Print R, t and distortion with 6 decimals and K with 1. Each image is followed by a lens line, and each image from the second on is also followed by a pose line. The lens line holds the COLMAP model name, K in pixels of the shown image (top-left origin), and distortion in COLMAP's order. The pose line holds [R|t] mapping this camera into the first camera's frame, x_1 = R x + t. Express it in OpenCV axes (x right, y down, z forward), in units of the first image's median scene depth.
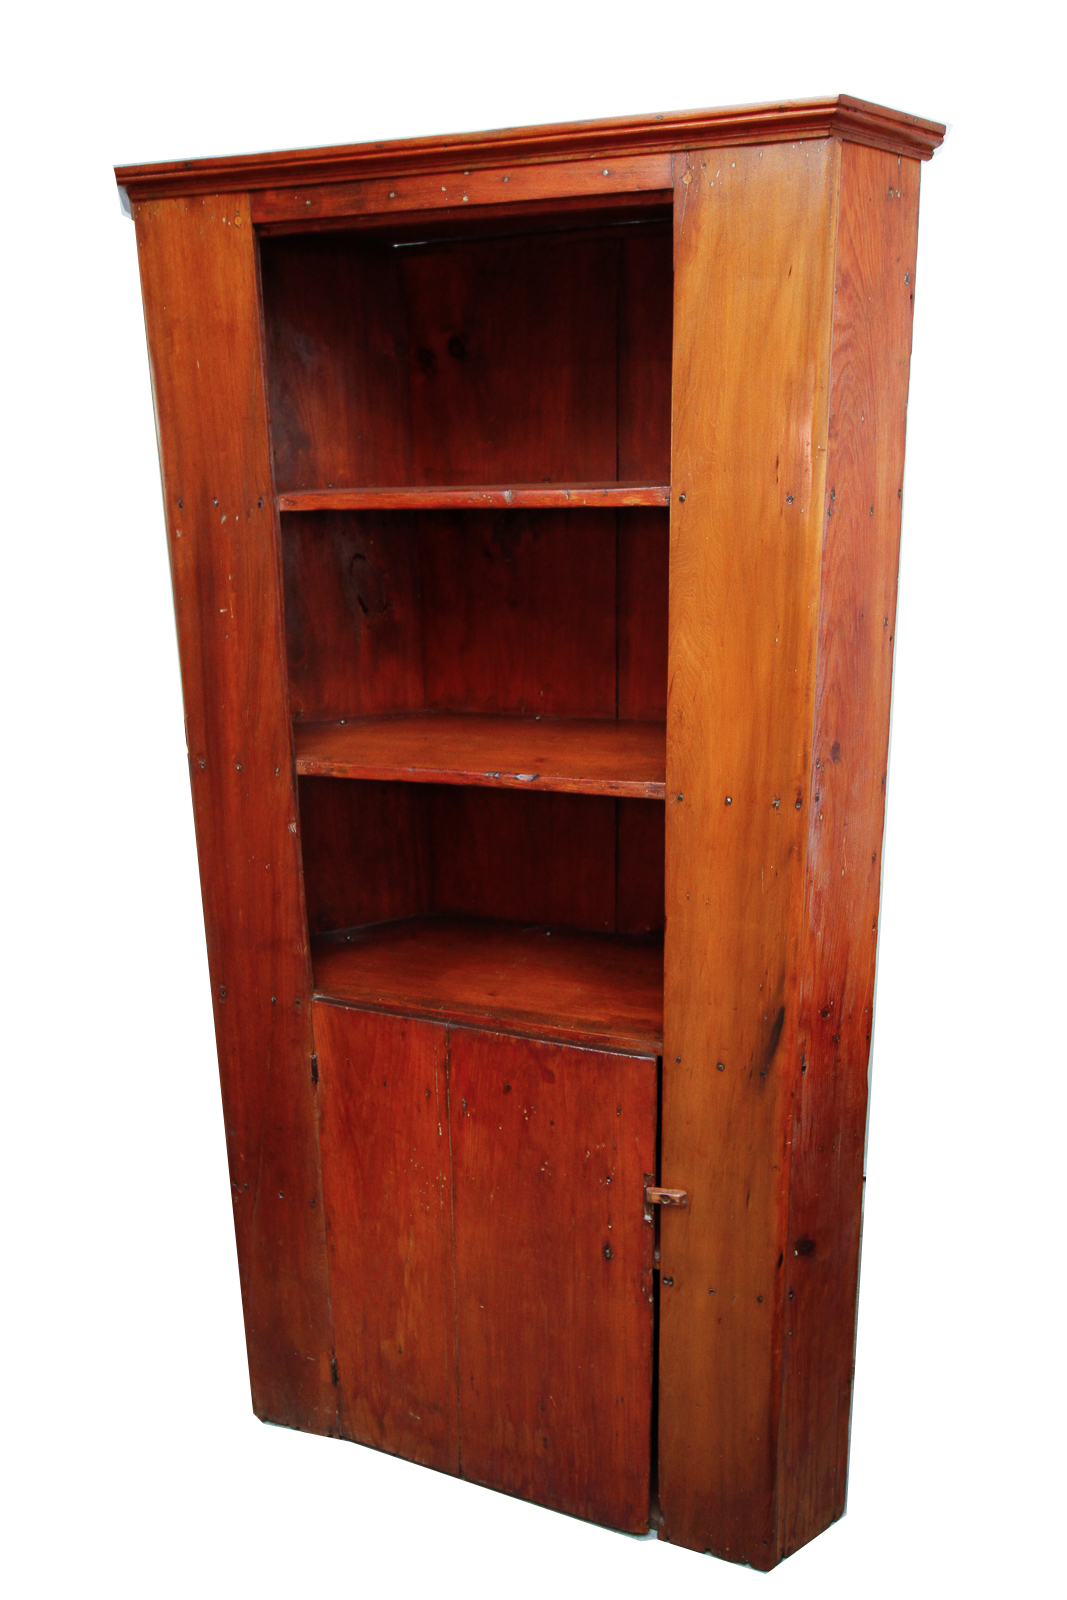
lens RADIAL K [[1194.0, 0, 542.5], [0, 1194.0, 790.4], [0, 0, 1]] dist [0.008867, 0.007476]
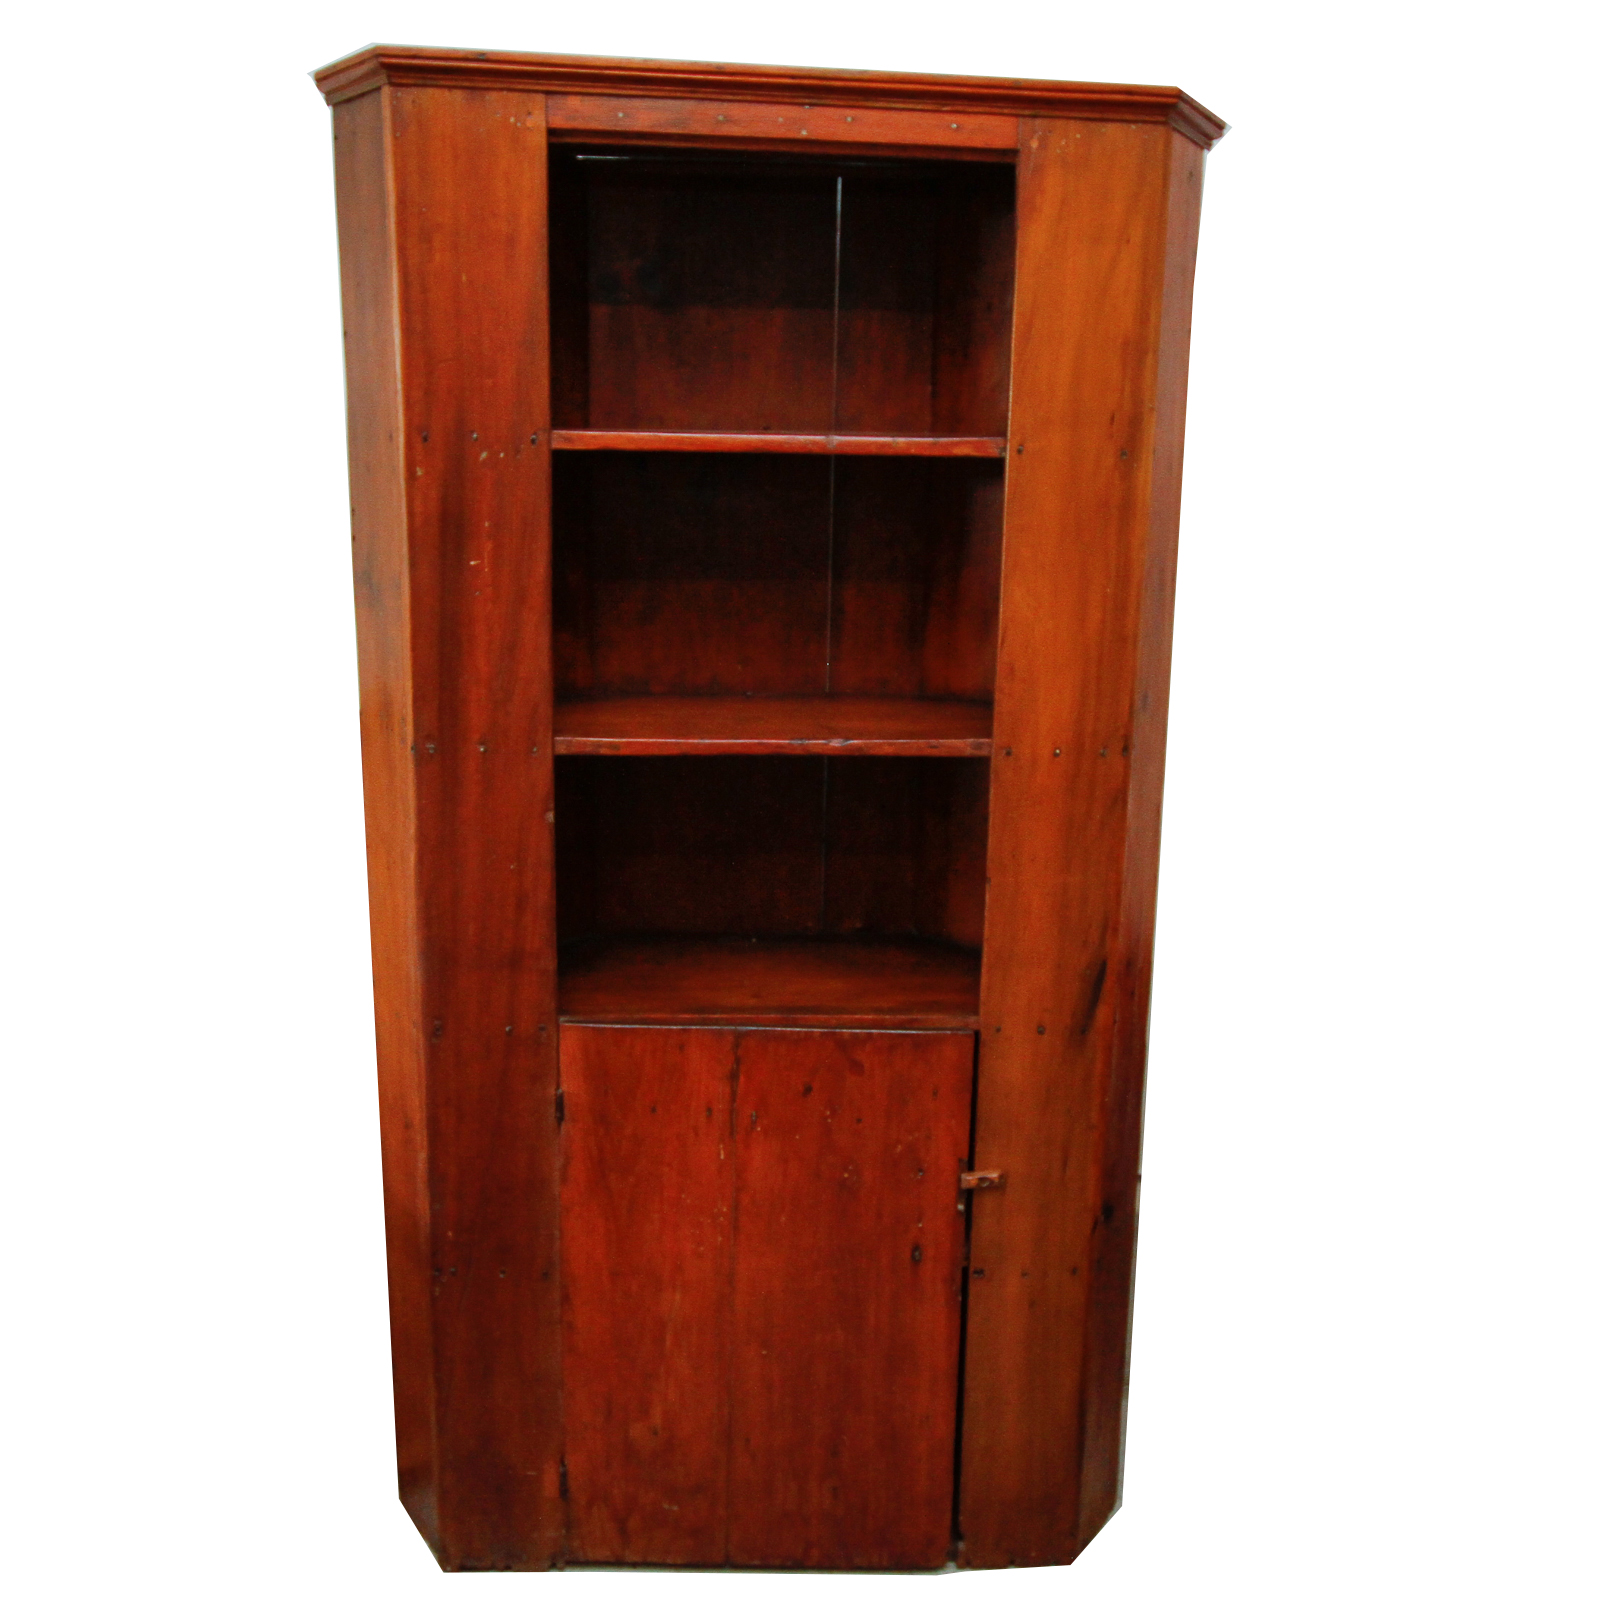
lens RADIAL K [[1628.0, 0, 799.1], [0, 1628.0, 815.7], [0, 0, 1]] dist [-0.001395, 0.000000]
pose [[0.918594, -0.048880, 0.392168, -0.536440], [0.064270, 0.997588, -0.026203, 0.077024], [-0.389941, 0.049275, 0.919520, -0.153565]]
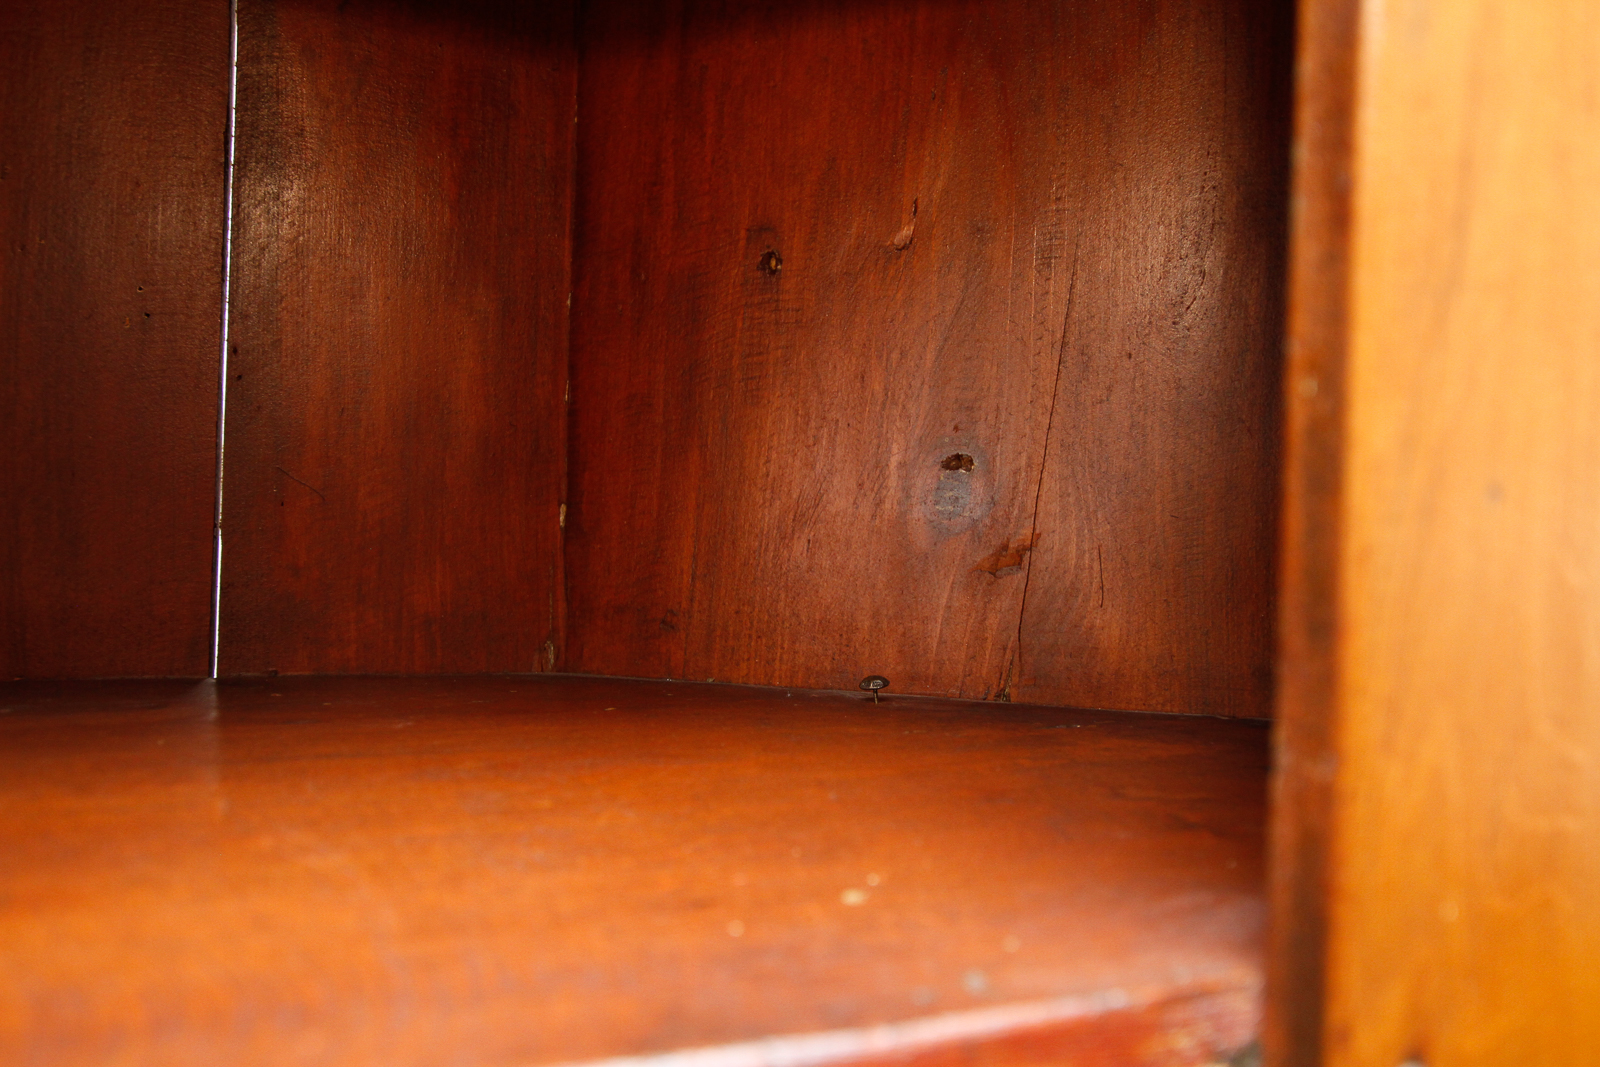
lens RADIAL K [[1194.0, 0, 798.0], [0, 1194.0, 534.9], [0, 0, 1]] dist [0.008867, 0.007476]
pose [[0.737922, 0.036795, 0.673882, -0.021648], [0.121021, 0.975113, -0.185764, -0.254839], [-0.663946, 0.218633, 0.715105, 0.827019]]
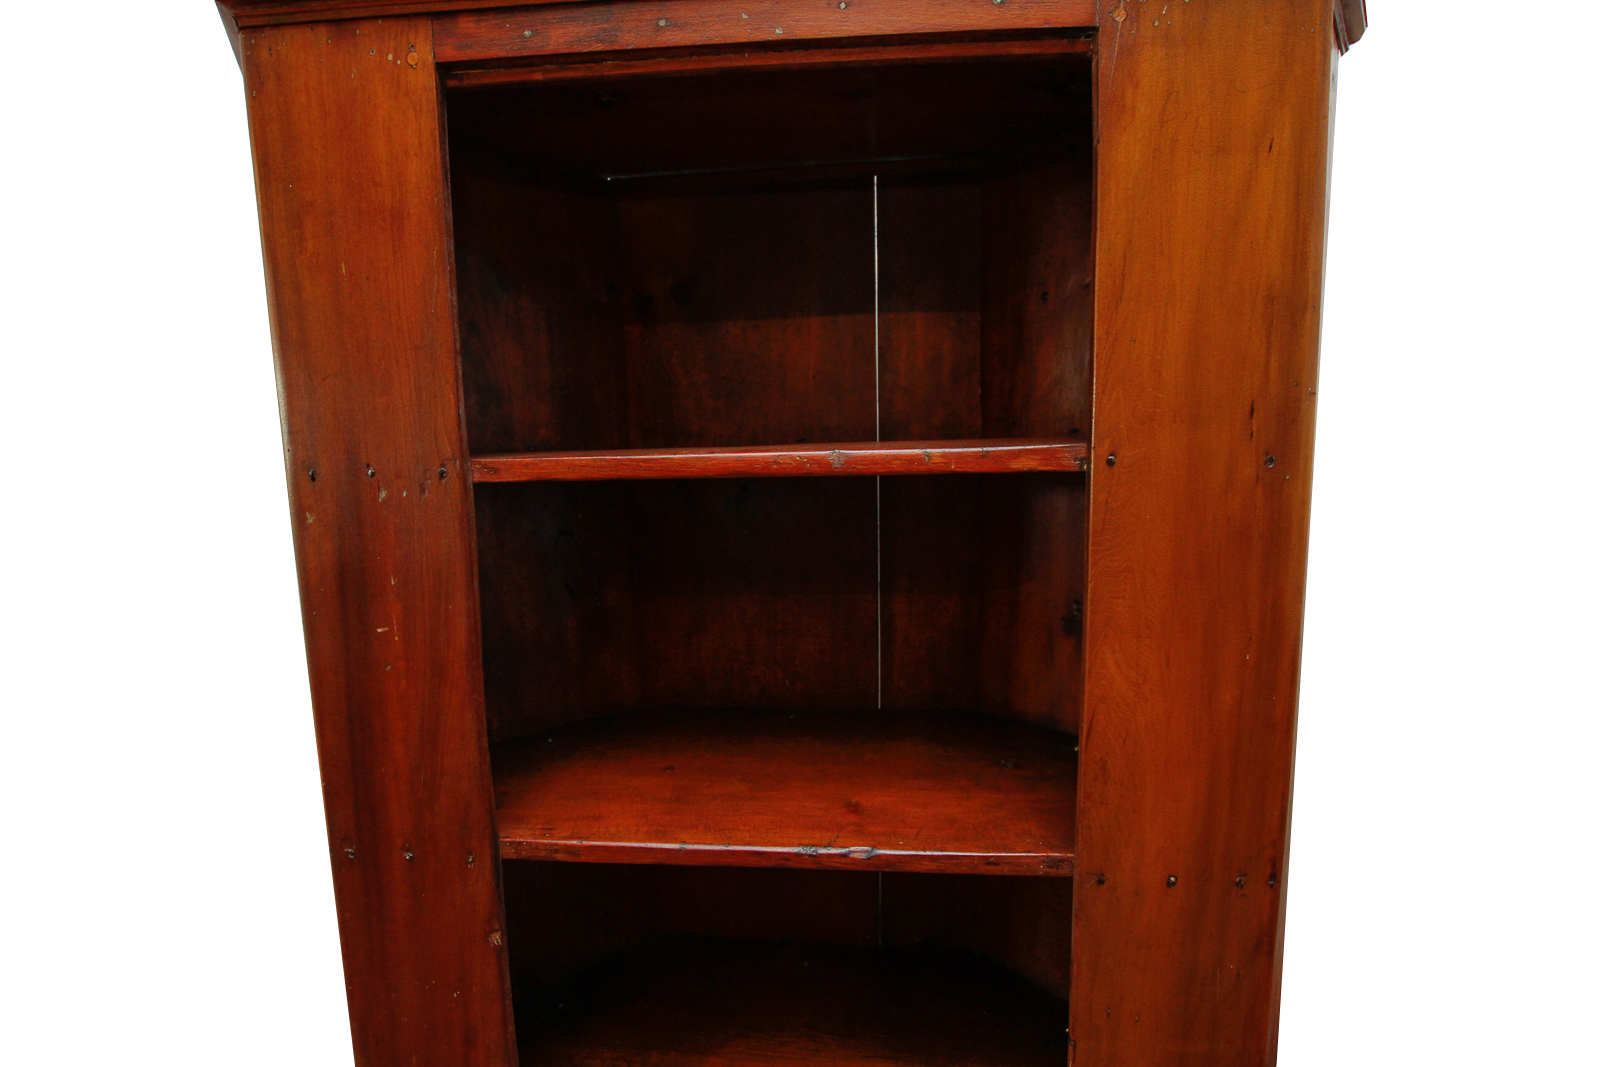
lens RADIAL K [[753.2, 0, 806.0], [0, 753.2, 545.8], [0, 0, 1]] dist [-0.028827, -0.000039]
pose [[0.970252, -0.032507, 0.239906, -0.140856], [0.063380, 0.990490, -0.122115, -0.135810], [-0.233655, 0.133687, 0.963085, 0.557171]]
